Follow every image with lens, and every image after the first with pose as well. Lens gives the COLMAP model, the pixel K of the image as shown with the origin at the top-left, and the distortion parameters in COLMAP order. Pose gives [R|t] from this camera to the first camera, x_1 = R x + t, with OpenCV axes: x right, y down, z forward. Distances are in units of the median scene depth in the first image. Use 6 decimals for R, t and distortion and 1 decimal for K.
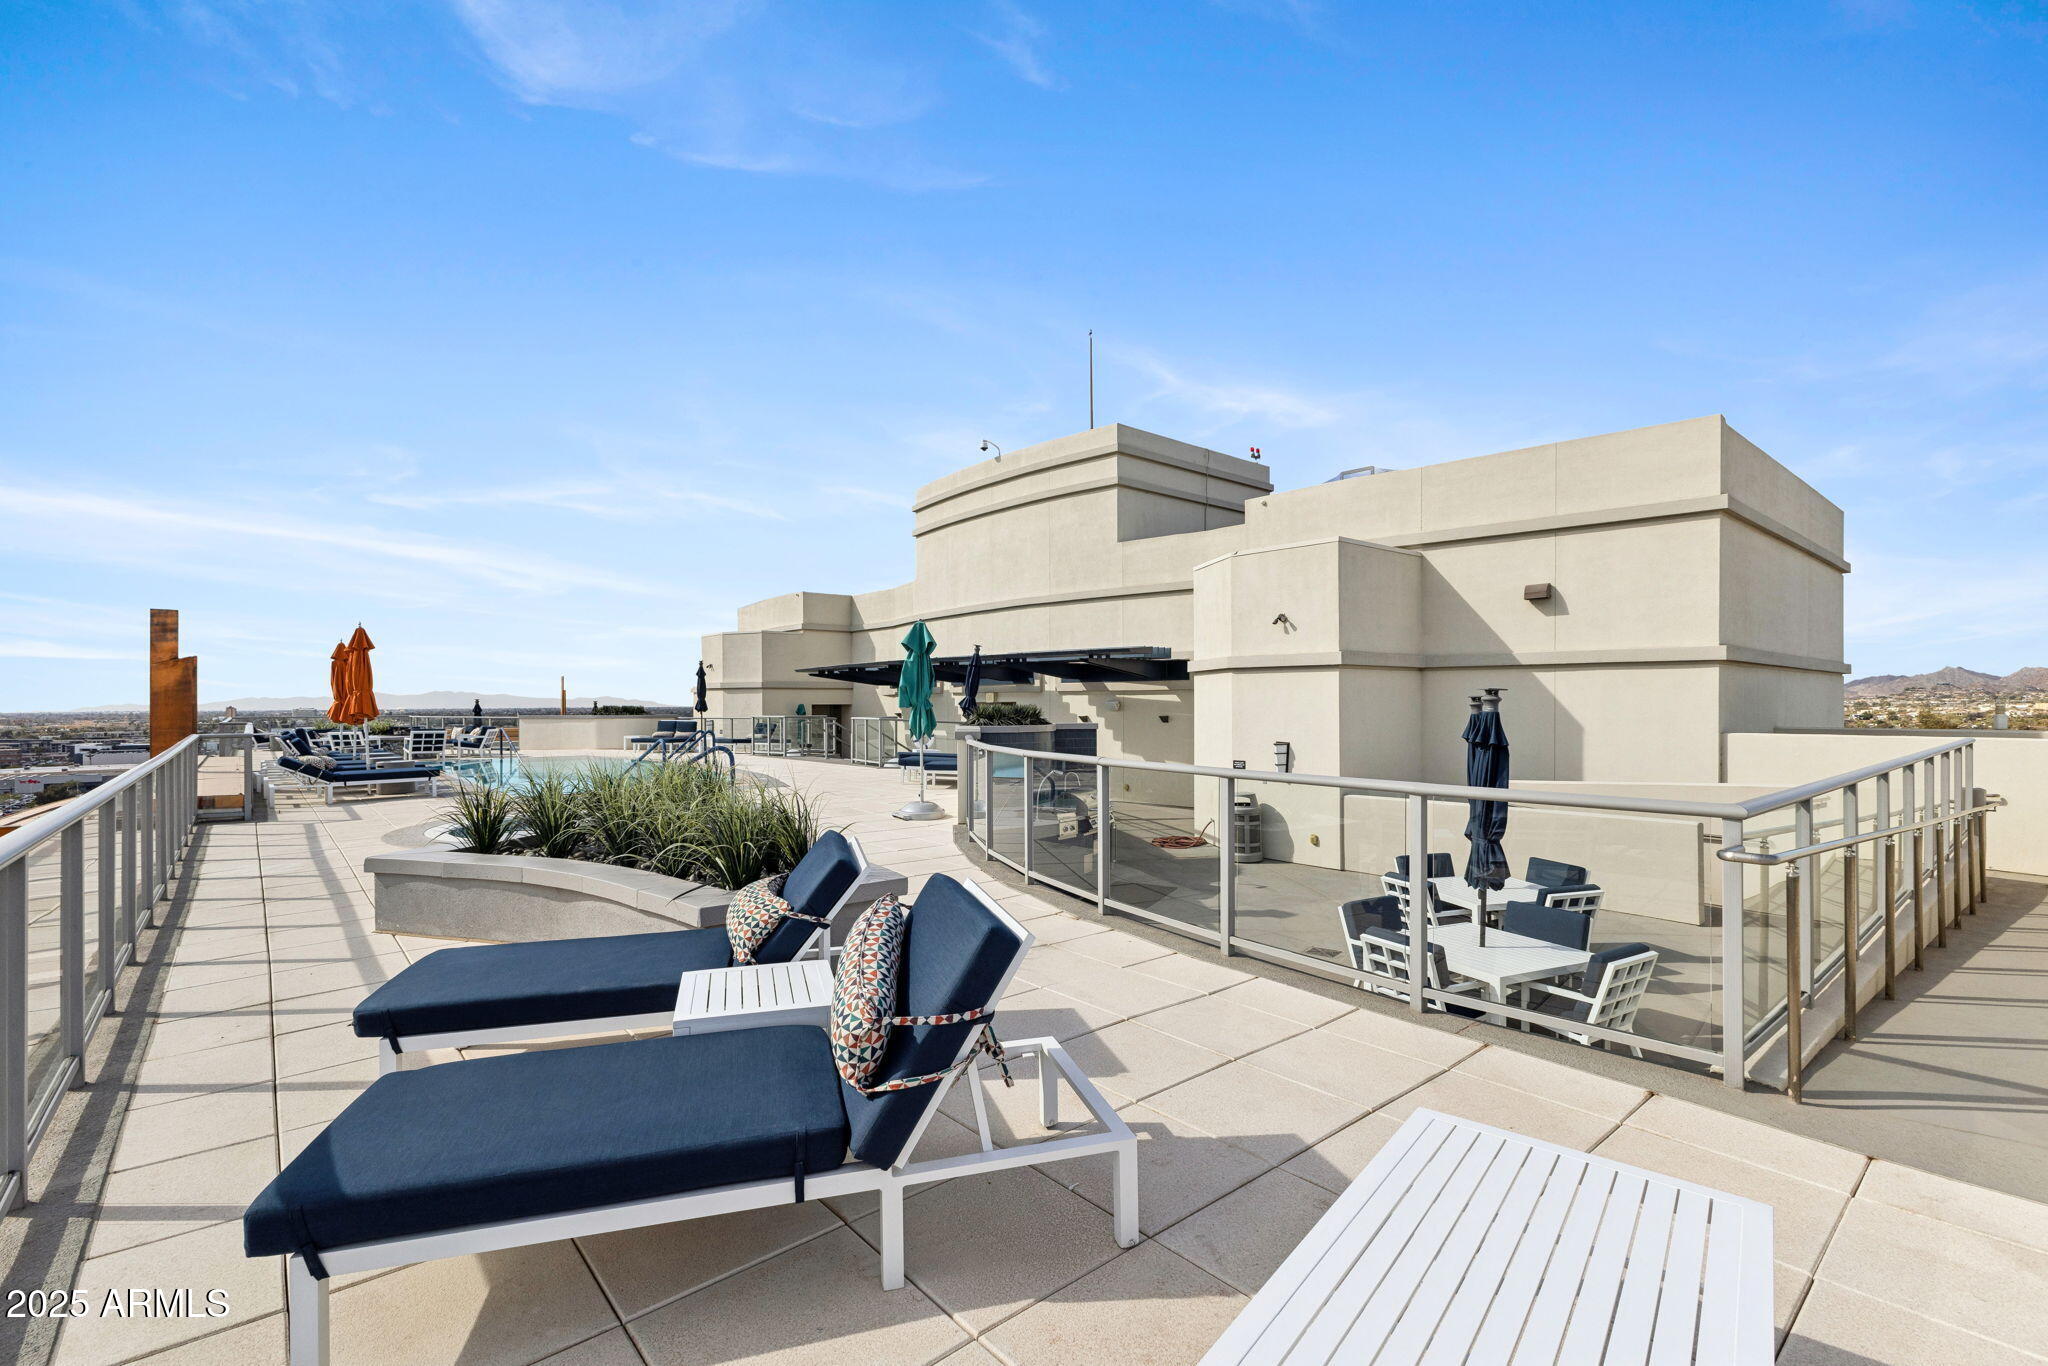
lens RADIAL K [[897.9, 0, 1024.0], [0, 897.9, 683.0], [0, 0, 1]] dist [0.010962, -0.000185]
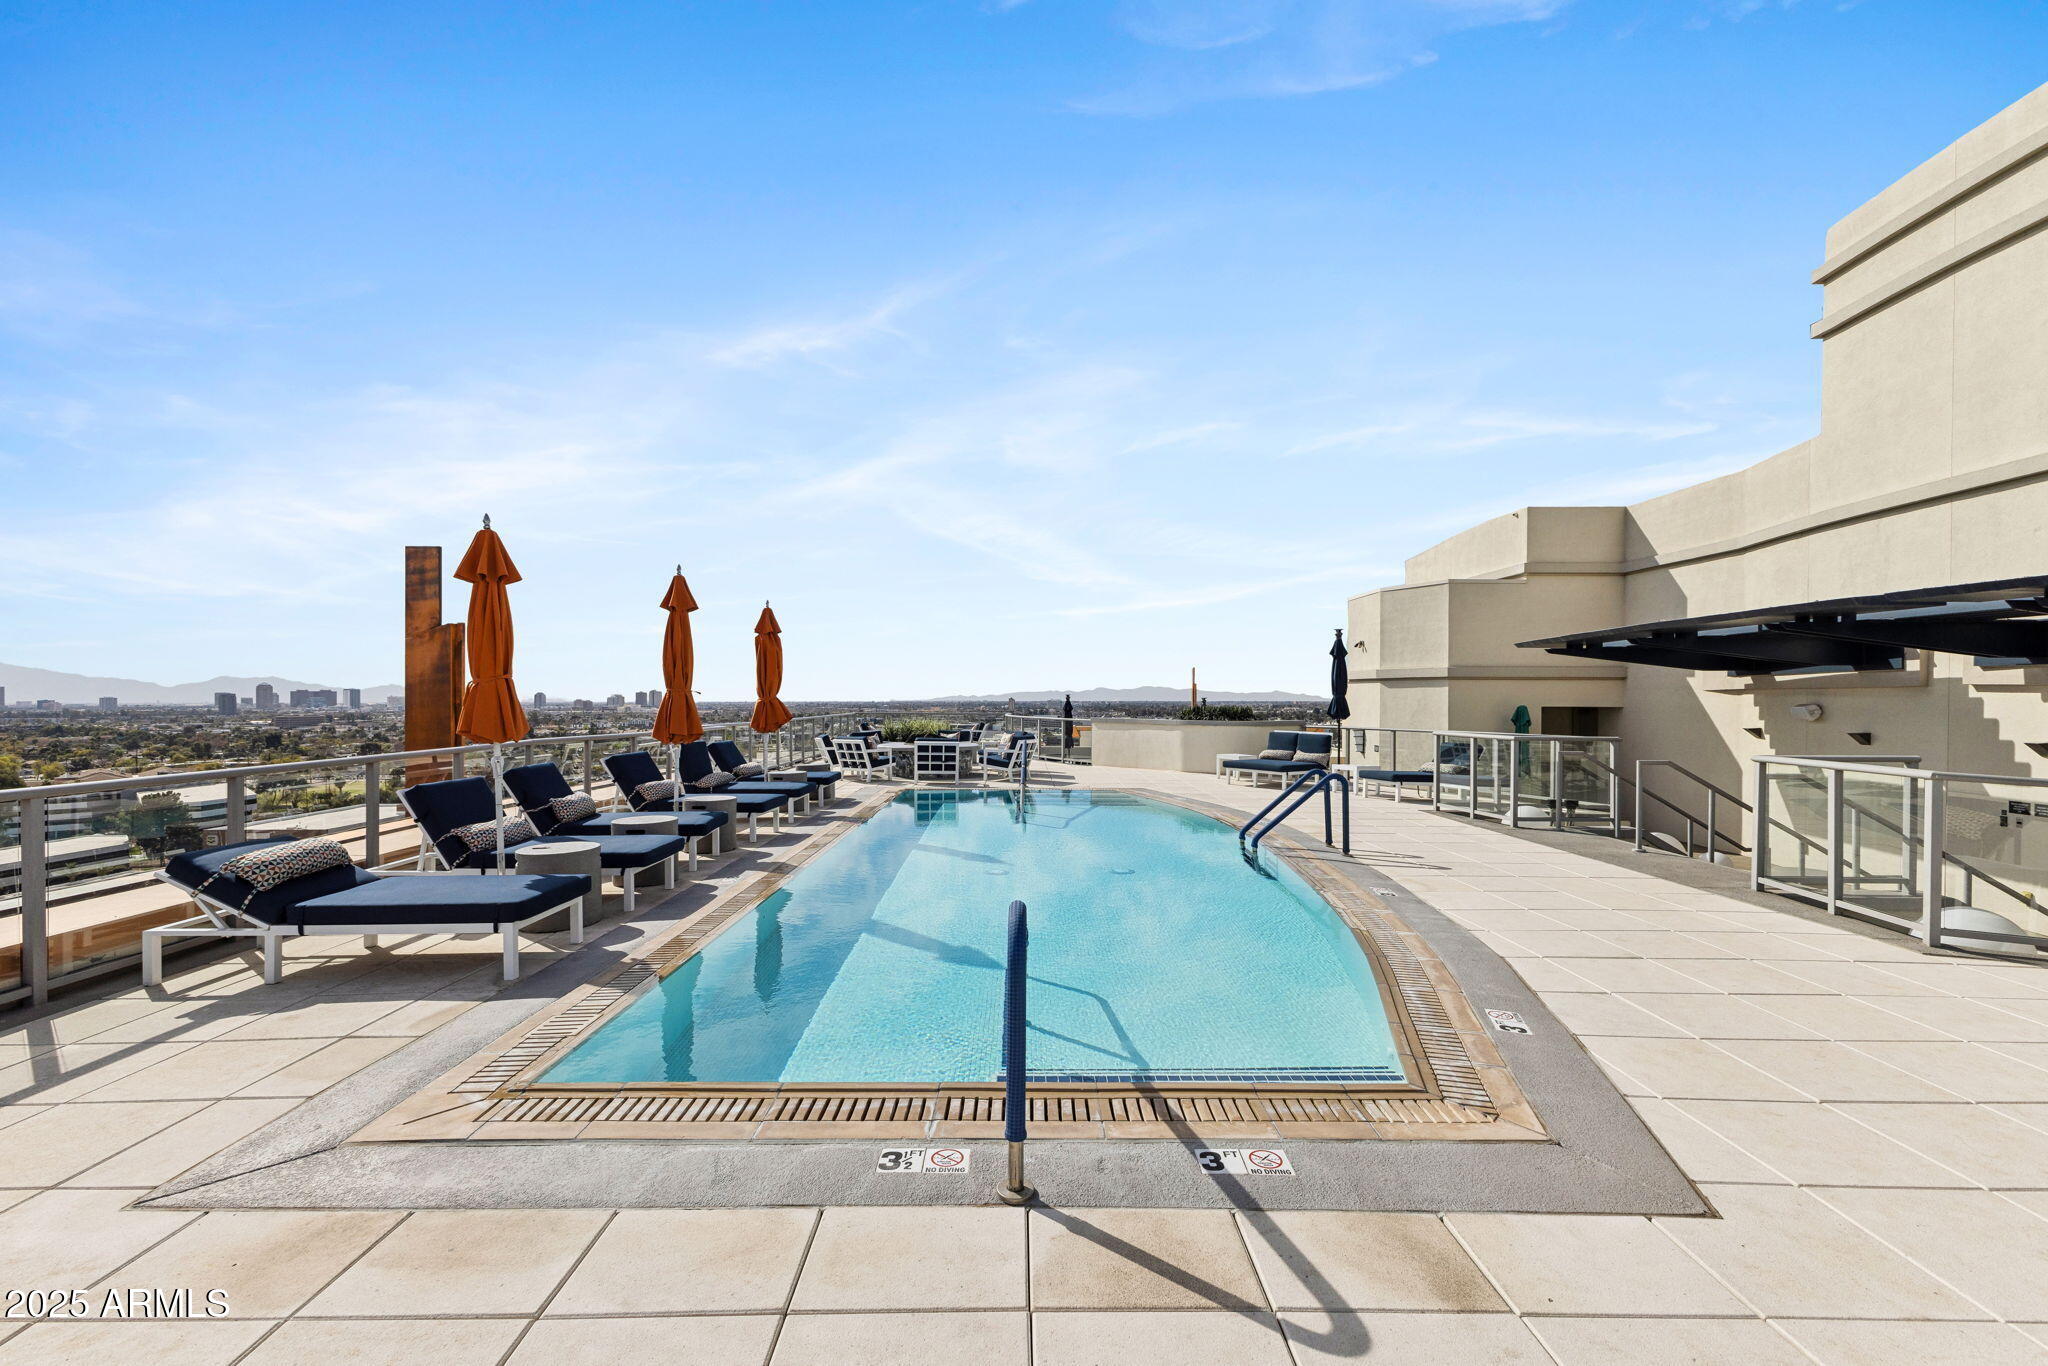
lens RADIAL K [[897.9, 0, 1024.0], [0, 897.9, 683.0], [0, 0, 1]] dist [0.010962, -0.000185]
pose [[0.759097, -0.002680, -0.650972, -0.136715], [0.007254, 0.999964, 0.004343, 0.005231], [0.650937, -0.008019, 0.759089, 0.429593]]
